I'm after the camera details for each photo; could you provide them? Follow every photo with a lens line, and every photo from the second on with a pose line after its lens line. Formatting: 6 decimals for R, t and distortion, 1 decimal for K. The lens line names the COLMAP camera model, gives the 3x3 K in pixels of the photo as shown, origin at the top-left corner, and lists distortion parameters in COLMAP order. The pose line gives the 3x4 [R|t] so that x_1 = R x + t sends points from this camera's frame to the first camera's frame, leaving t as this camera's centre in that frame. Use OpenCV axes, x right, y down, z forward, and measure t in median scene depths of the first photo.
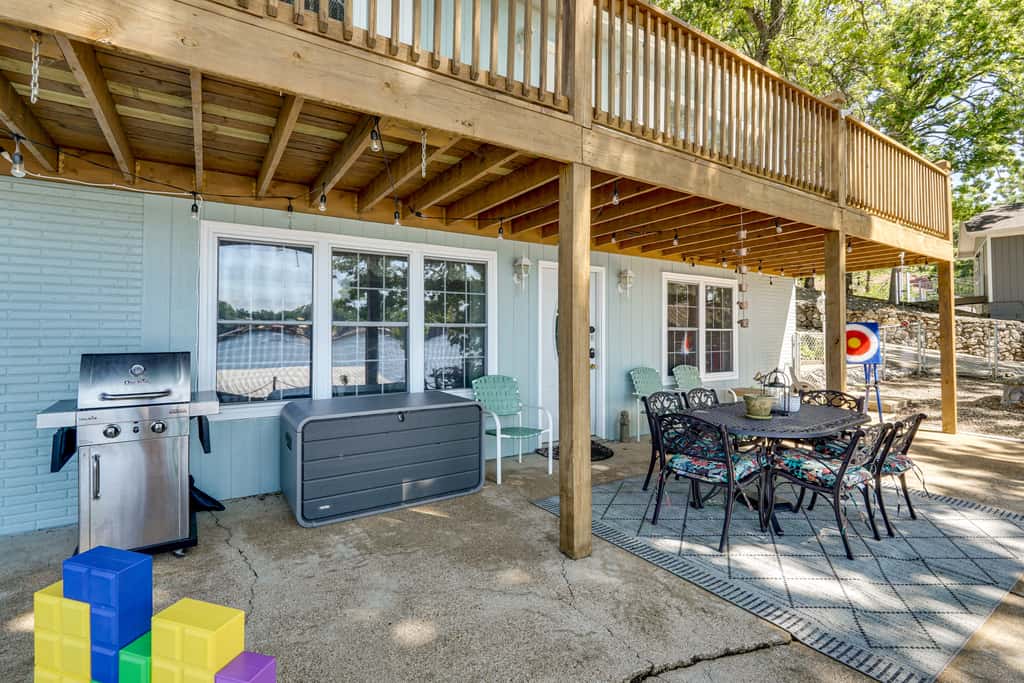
lens RADIAL K [[481.5, 0, 488.7], [0, 481.5, 333.2], [0, 0, 1]] dist [-0.016057, 0.005703]
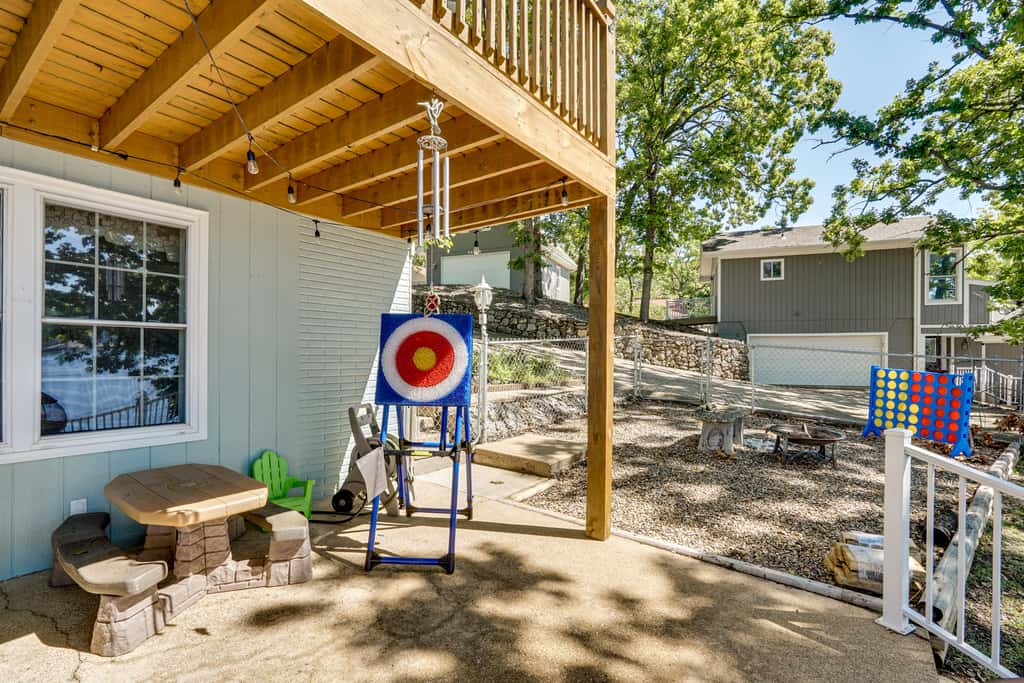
lens RADIAL K [[481.5, 0, 499.0], [0, 481.5, 365.7], [0, 0, 1]] dist [-0.016057, 0.005703]
pose [[0.934089, 0.003407, 0.357024, 0.251834], [-0.015095, 0.999437, 0.029957, 0.005775], [-0.356721, -0.033372, 0.933615, 0.208508]]
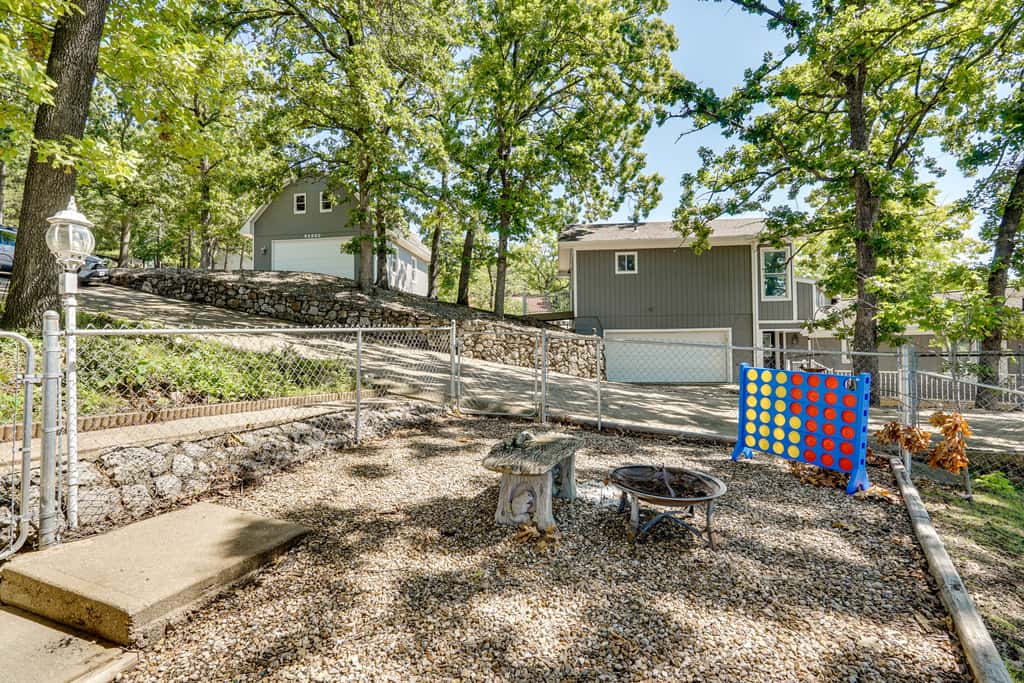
lens RADIAL K [[481.5, 0, 496.1], [0, 481.5, 355.6], [0, 0, 1]] dist [-0.016057, 0.005703]
pose [[0.820558, -0.001855, 0.571560, 0.383295], [-0.003797, 0.999955, 0.008697, 0.005578], [-0.571550, -0.009307, 0.820514, 0.307159]]
